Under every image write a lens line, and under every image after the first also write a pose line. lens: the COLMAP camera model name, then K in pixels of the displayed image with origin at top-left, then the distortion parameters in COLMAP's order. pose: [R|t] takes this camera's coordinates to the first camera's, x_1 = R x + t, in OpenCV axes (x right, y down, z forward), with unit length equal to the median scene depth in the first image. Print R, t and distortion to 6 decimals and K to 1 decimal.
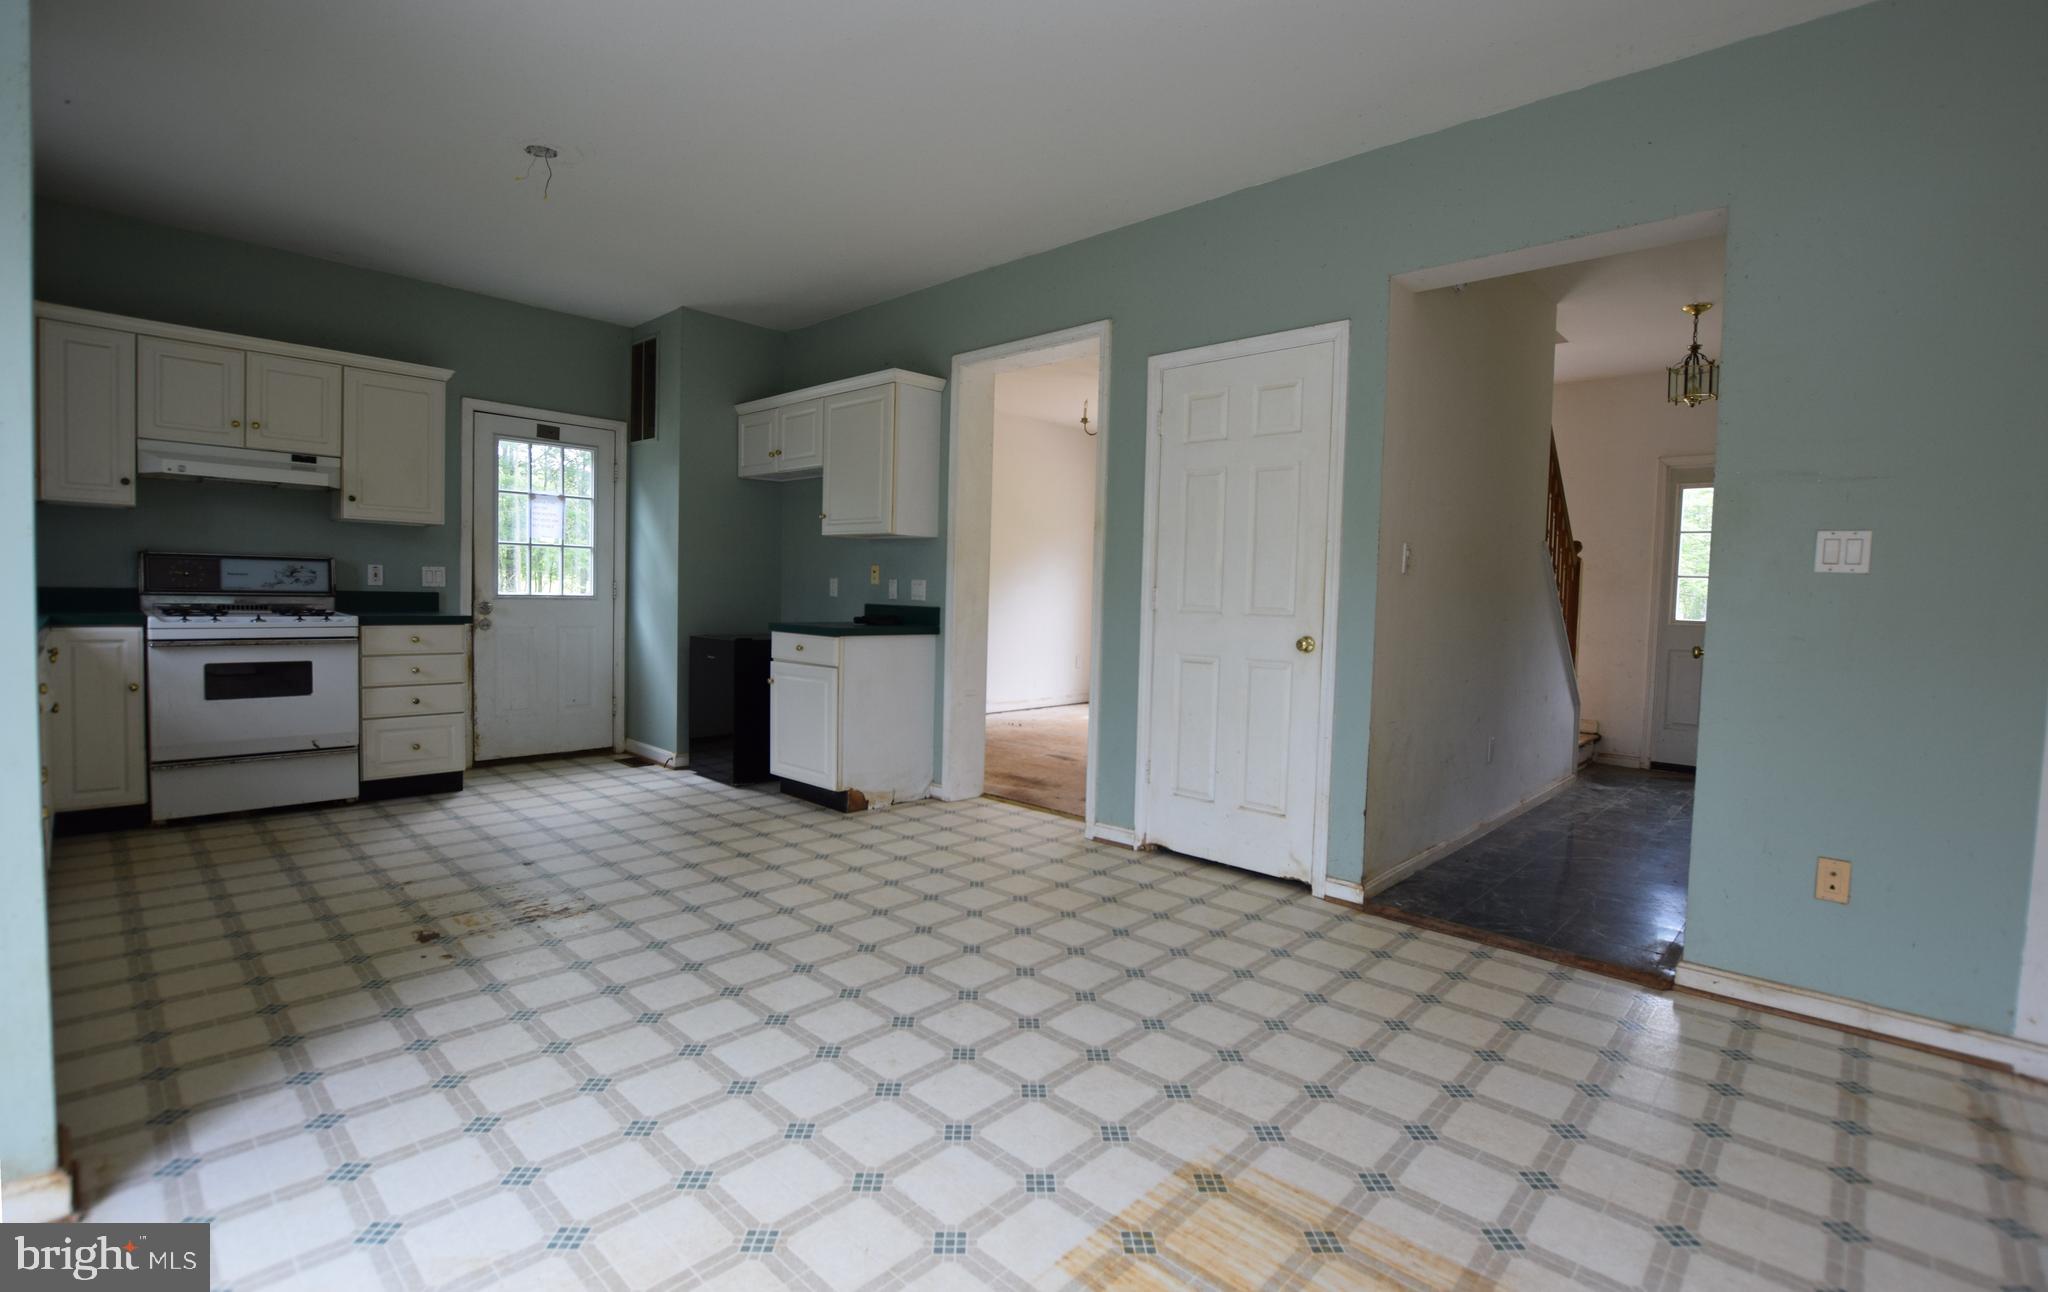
lens RADIAL K [[922.5, 0, 1027.9], [0, 922.5, 634.2], [0, 0, 1]] dist [-0.029304, 0.000466]
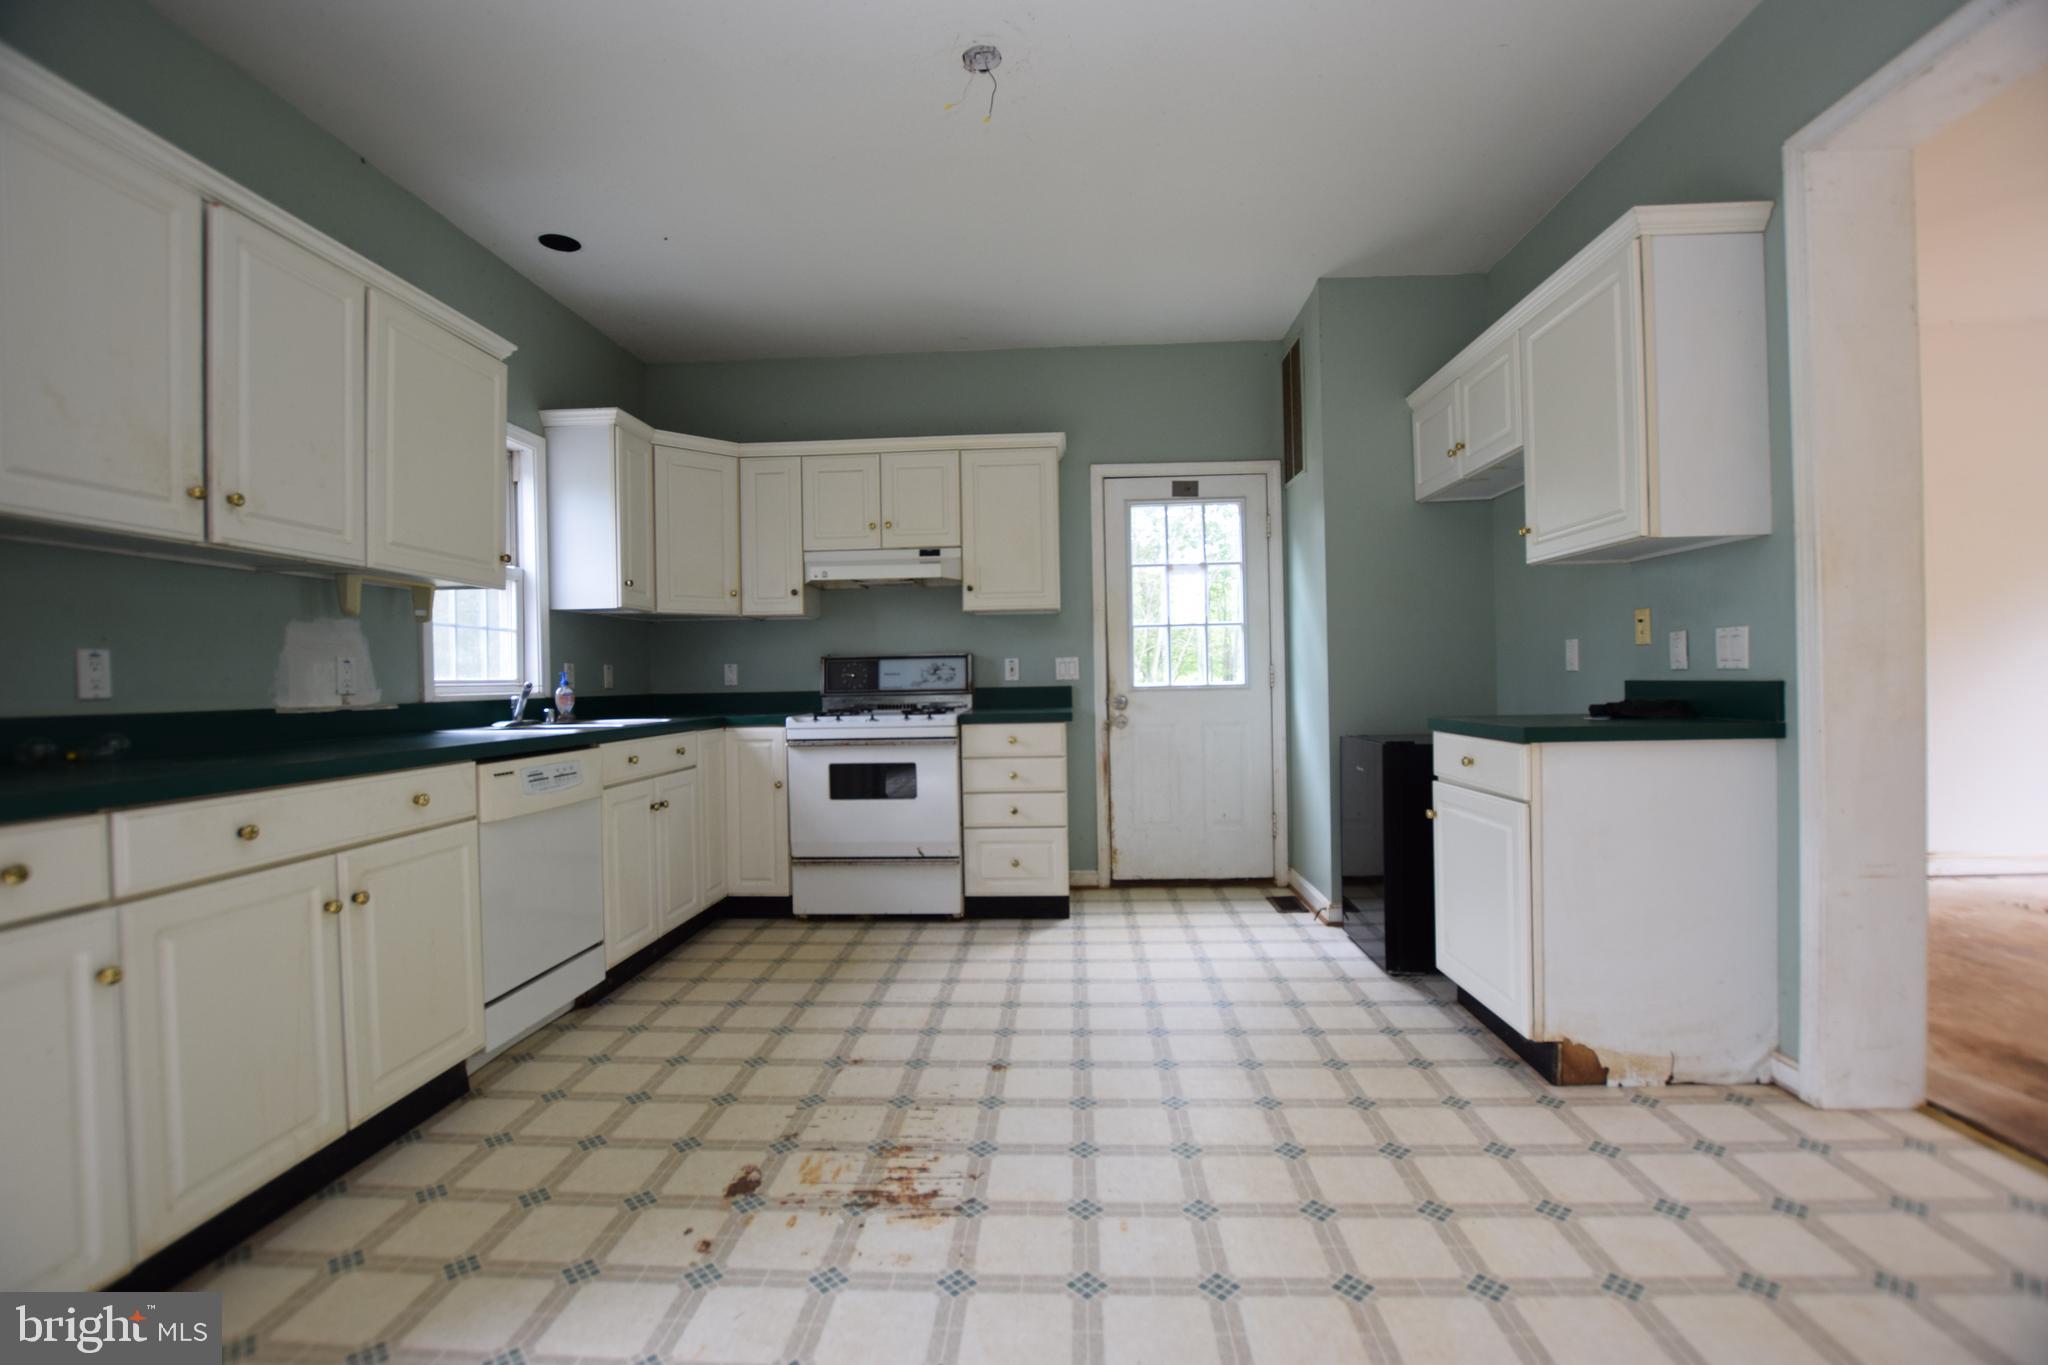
lens RADIAL K [[900.4, 0, 1021.1], [0, 900.4, 684.7], [0, 0, 1]] dist [-0.033850, 0.004060]
pose [[0.639075, -0.035955, -0.768304, 0.000263], [0.001718, 0.998971, -0.045321, -0.008078], [0.769143, 0.027643, 0.638479, 0.456763]]
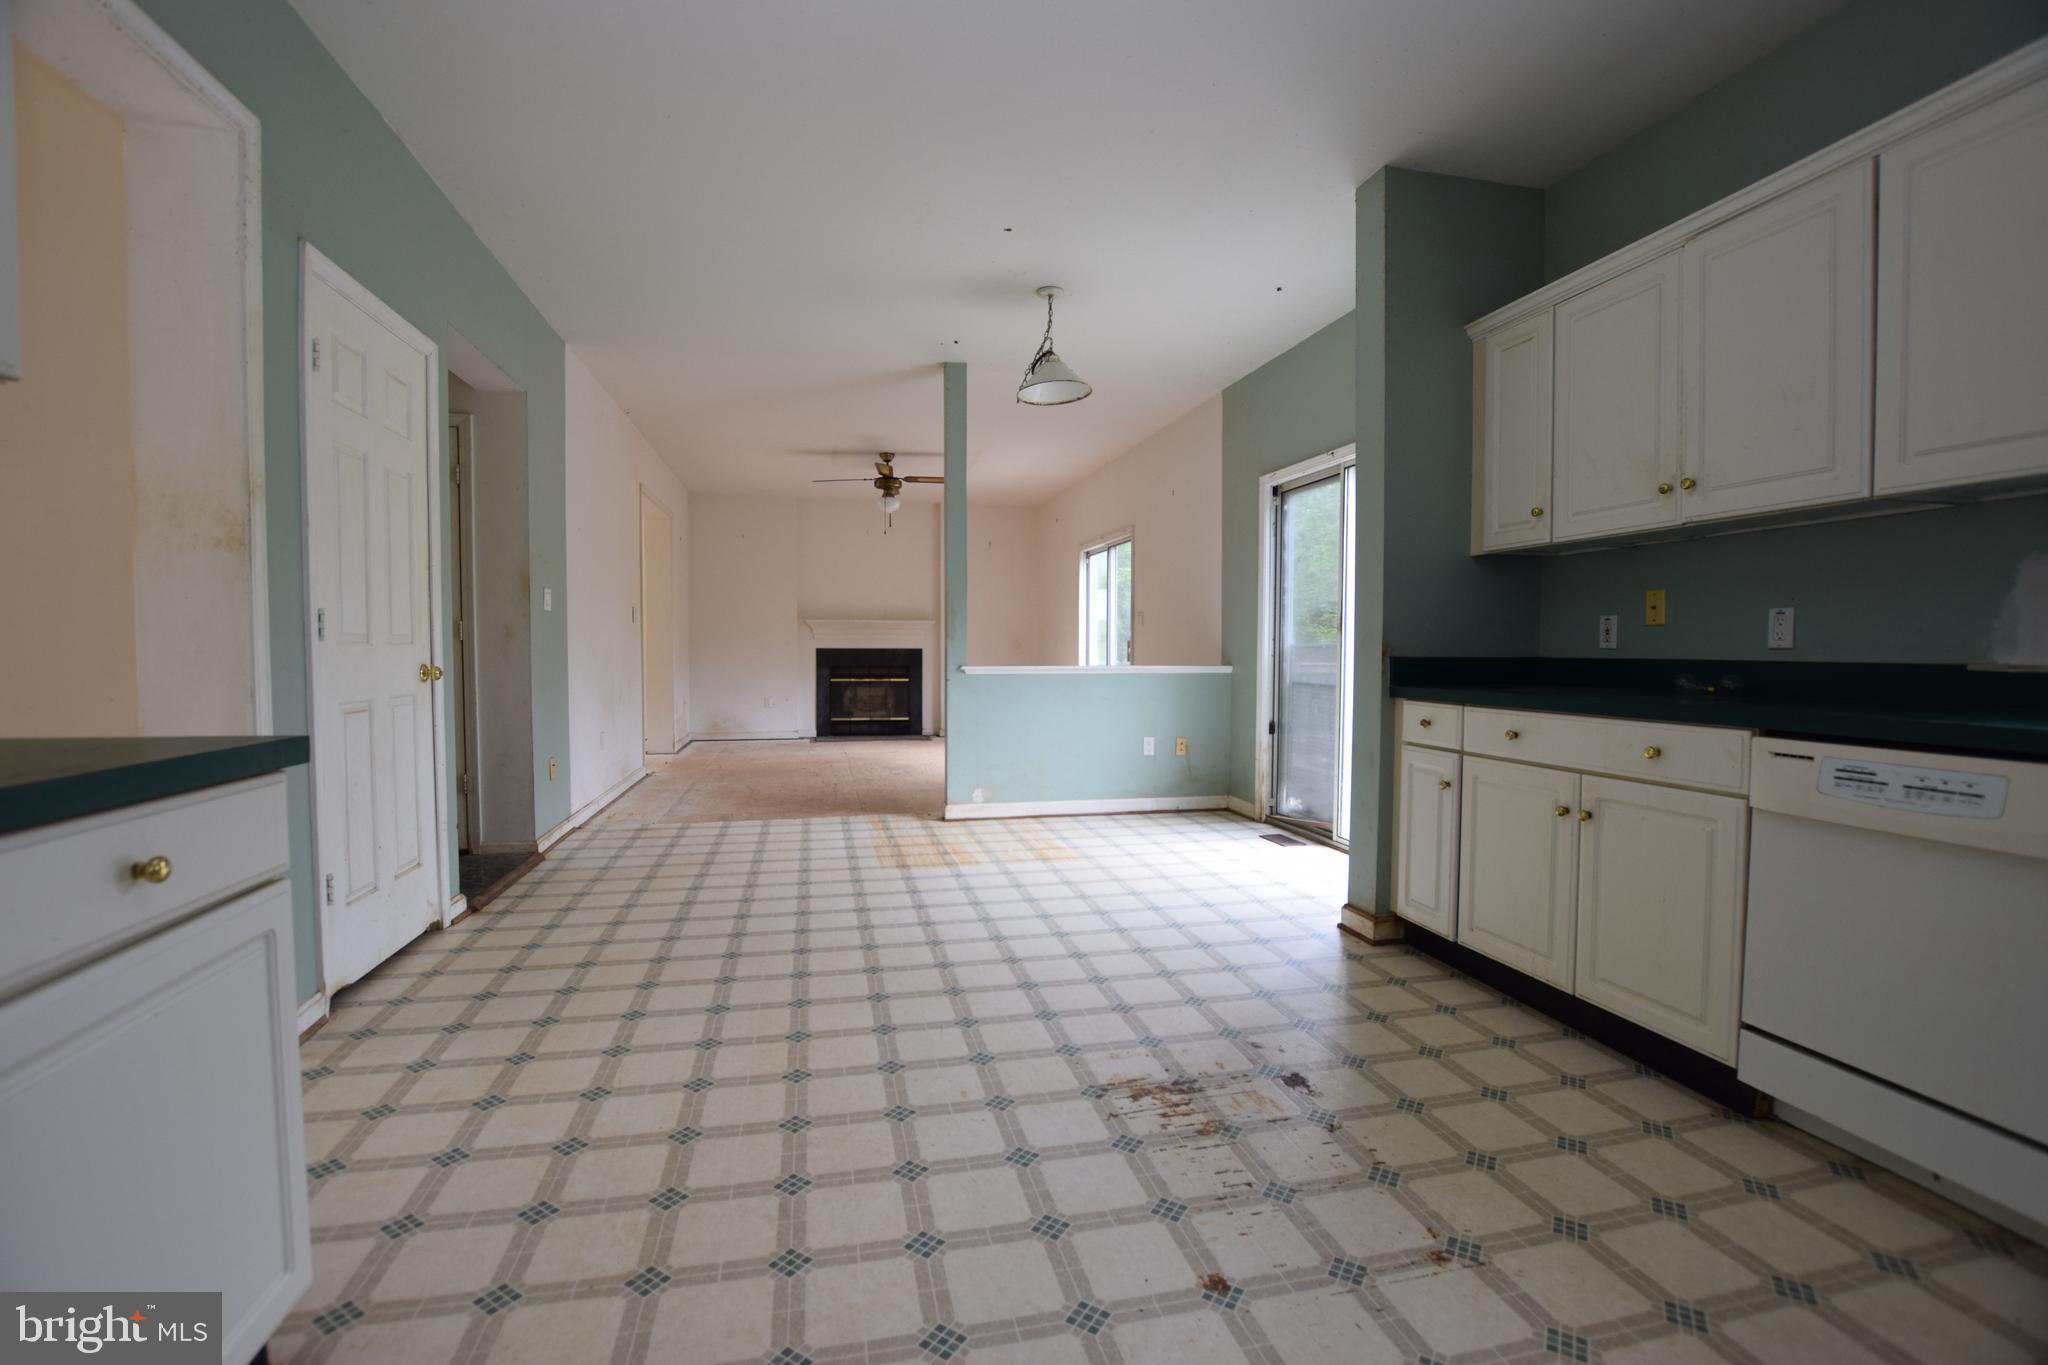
lens RADIAL K [[900.4, 0, 1021.9], [0, 900.4, 684.6], [0, 0, 1]] dist [-0.033850, 0.004060]
pose [[-0.829142, -0.053927, 0.556431, -0.551980], [-0.001886, 0.995601, 0.093680, -0.049787], [-0.559035, 0.076625, -0.825596, 1.099647]]
